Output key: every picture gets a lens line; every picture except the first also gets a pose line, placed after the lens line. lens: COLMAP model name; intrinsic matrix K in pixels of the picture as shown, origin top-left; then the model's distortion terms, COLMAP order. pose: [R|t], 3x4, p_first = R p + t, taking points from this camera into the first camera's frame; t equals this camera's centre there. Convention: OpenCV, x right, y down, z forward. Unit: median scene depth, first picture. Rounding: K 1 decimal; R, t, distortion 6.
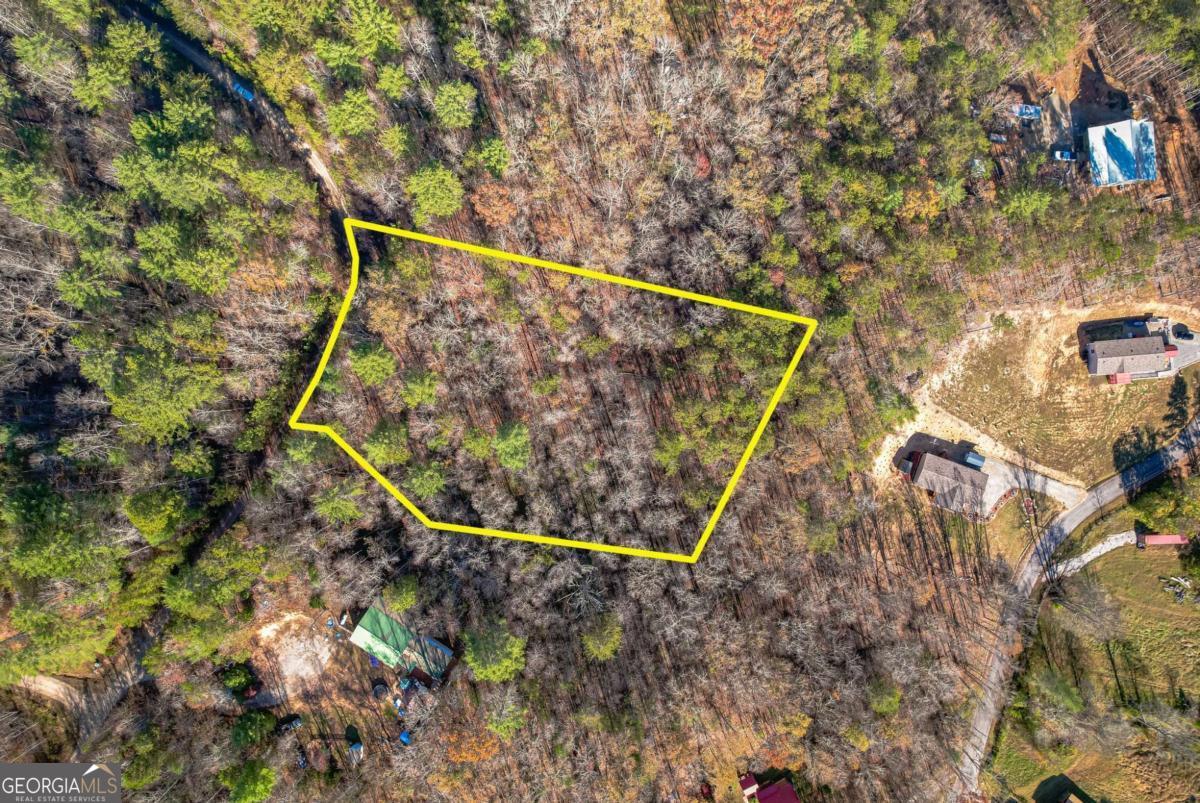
lens RADIAL K [[771.5, 0, 603.0], [0, 771.5, 400.9], [0, 0, 1]] dist [-0.081577, 0.077214]
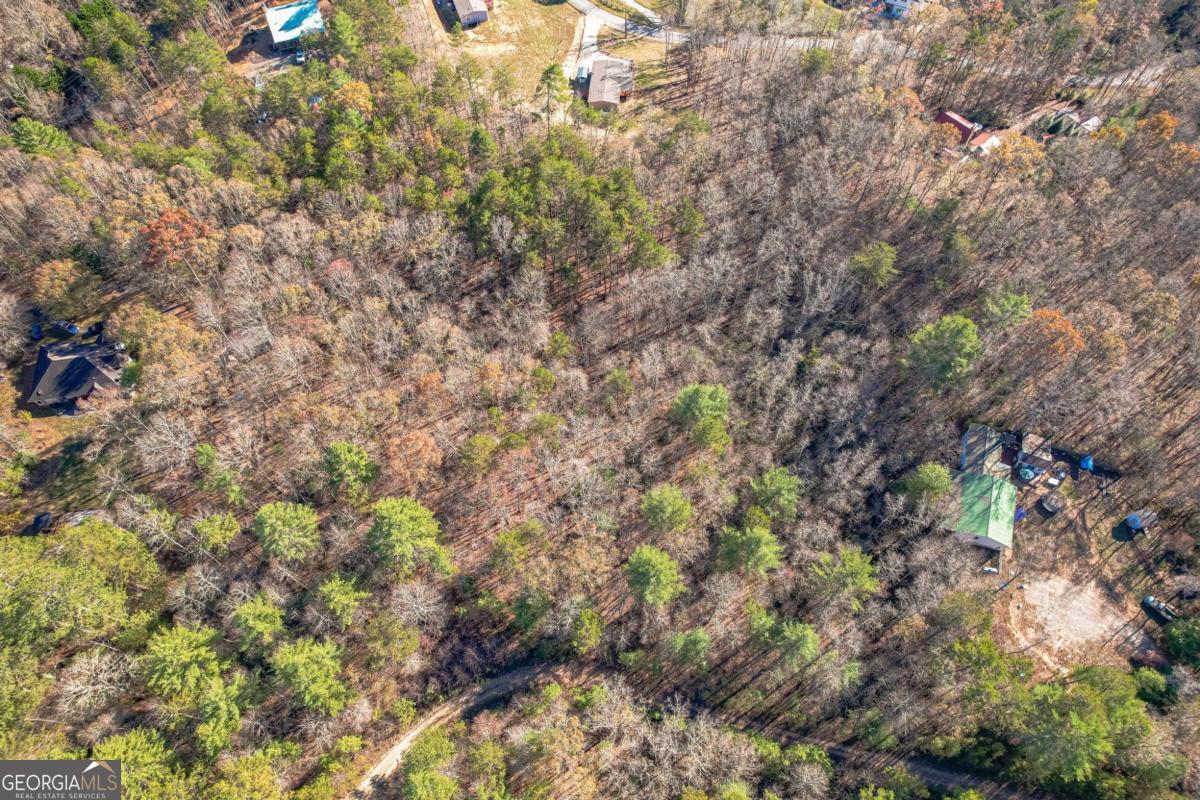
lens RADIAL K [[766.8, 0, 603.4], [0, 766.8, 400.6], [0, 0, 1]] dist [-0.080722, 0.074848]
pose [[-0.250439, -0.854924, 0.454296, -0.457369], [0.968082, -0.225935, 0.108493, -0.132102], [0.009888, 0.466966, 0.884220, 0.270217]]
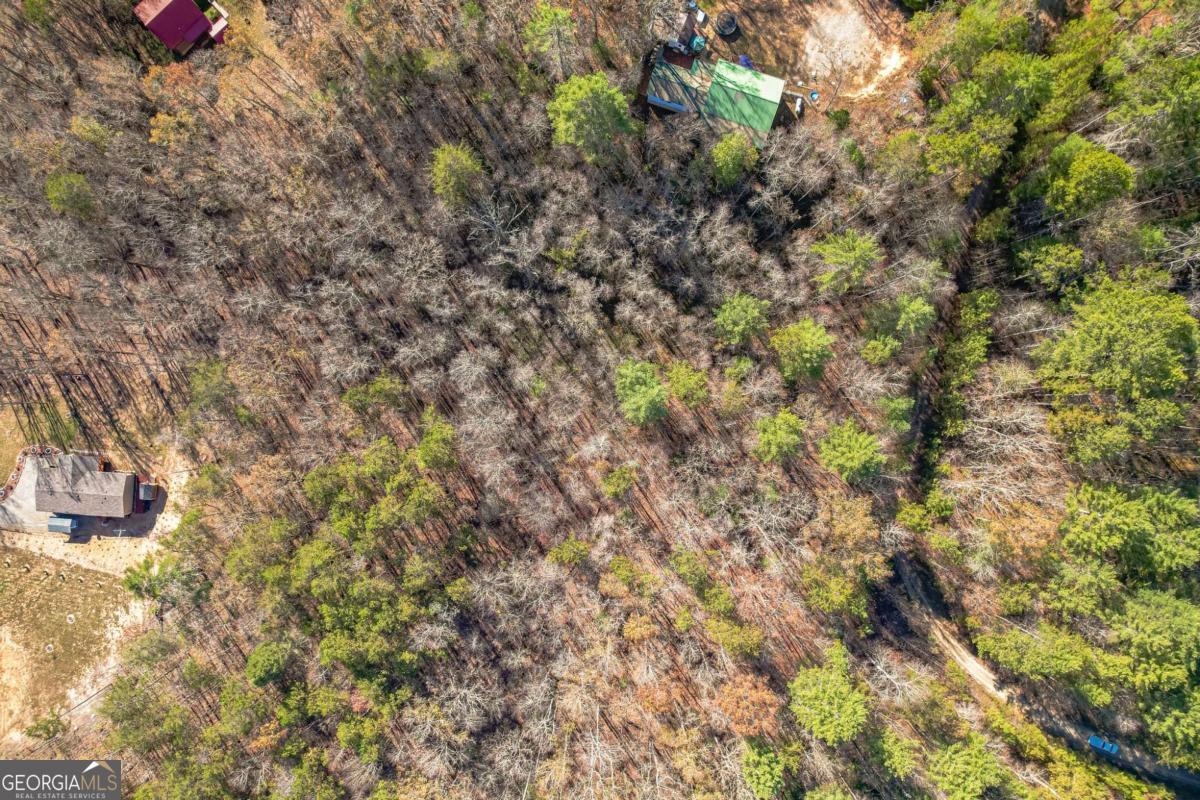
lens RADIAL K [[758.2, 0, 607.3], [0, 758.2, 407.8], [0, 0, 1]] dist [-0.080736, 0.074693]
pose [[-0.964621, 0.263600, -0.004571, -0.077985], [-0.263376, -0.964287, -0.027981, 0.071522], [-0.011783, -0.025788, 0.999598, 0.264135]]
